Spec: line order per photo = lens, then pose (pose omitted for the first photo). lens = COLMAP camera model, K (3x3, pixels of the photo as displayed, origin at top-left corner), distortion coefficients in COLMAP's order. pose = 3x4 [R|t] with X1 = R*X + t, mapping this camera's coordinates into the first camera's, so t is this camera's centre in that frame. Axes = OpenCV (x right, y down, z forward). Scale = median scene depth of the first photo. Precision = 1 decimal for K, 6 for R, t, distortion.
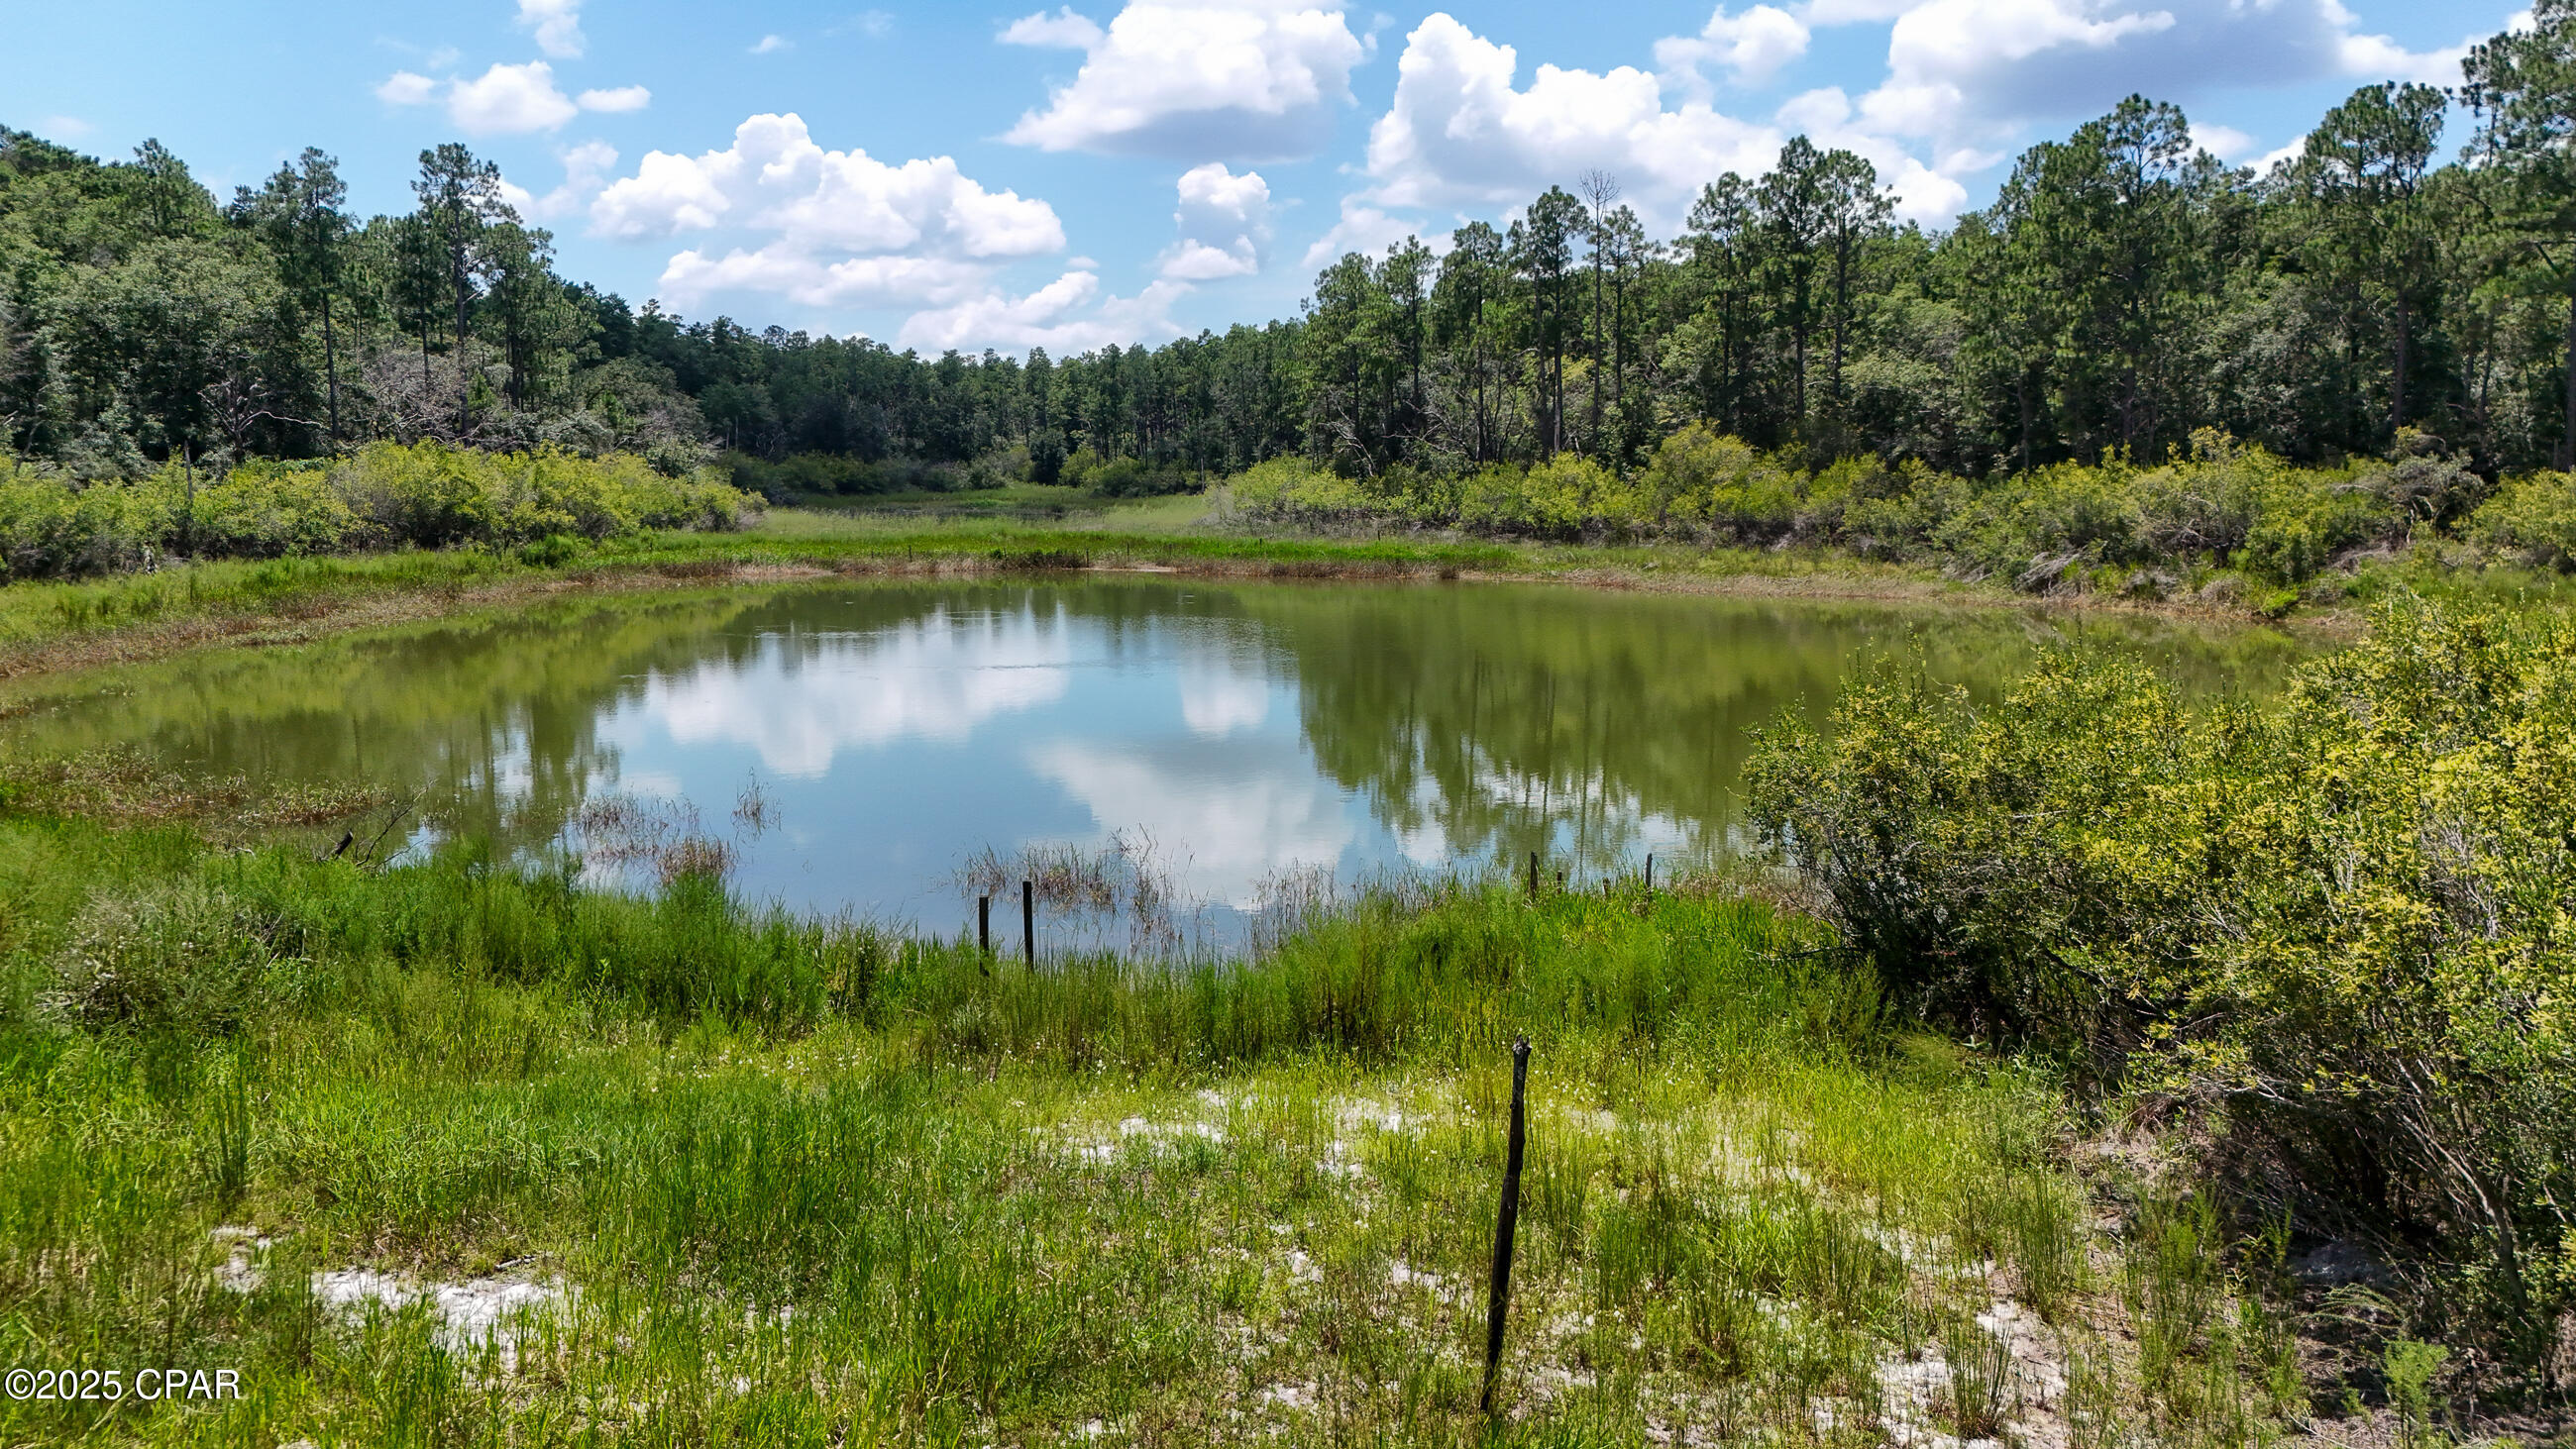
lens RADIAL K [[1875.8, 0, 1288.0], [0, 1875.8, 724.5], [0, 0, 1]] dist [0.066718, -0.068173]
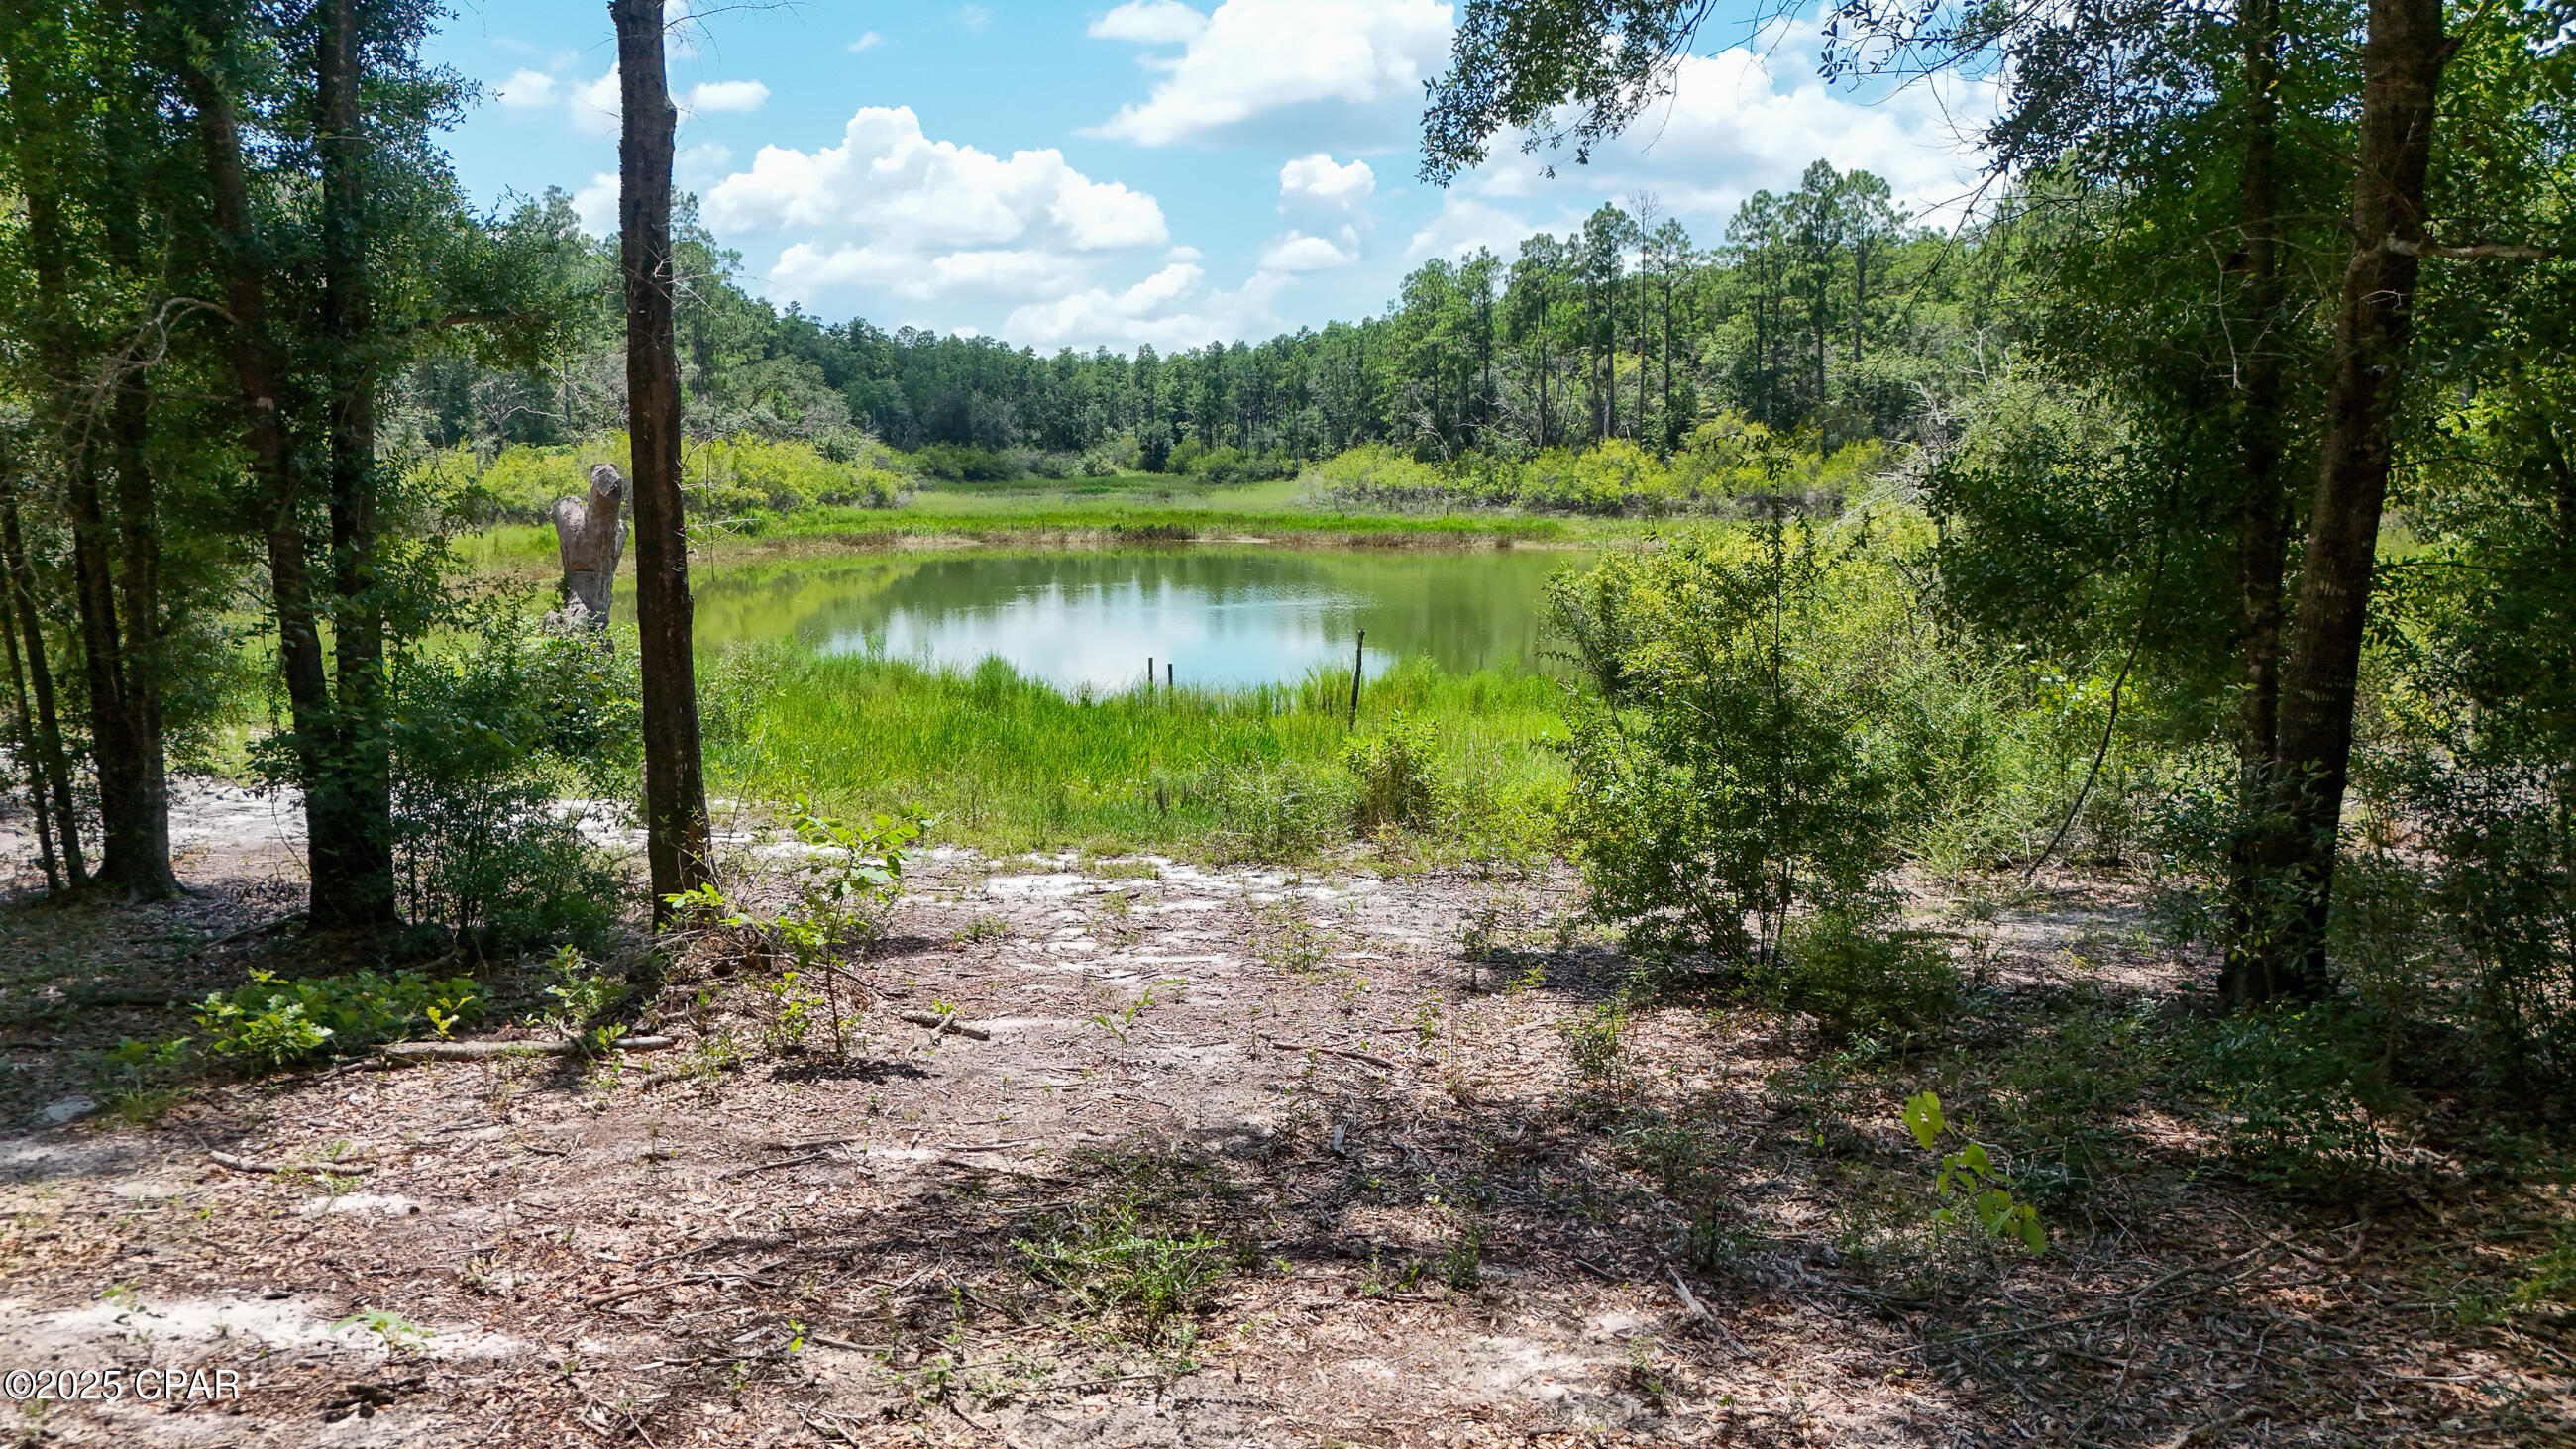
lens RADIAL K [[1875.8, 0, 1288.0], [0, 1875.8, 724.5], [0, 0, 1]] dist [0.066718, -0.068173]
pose [[0.998545, 0.006053, -0.053584, 0.012282], [-0.005820, 0.999973, 0.004494, 0.022278], [0.053610, -0.004175, 0.998553, -0.135316]]
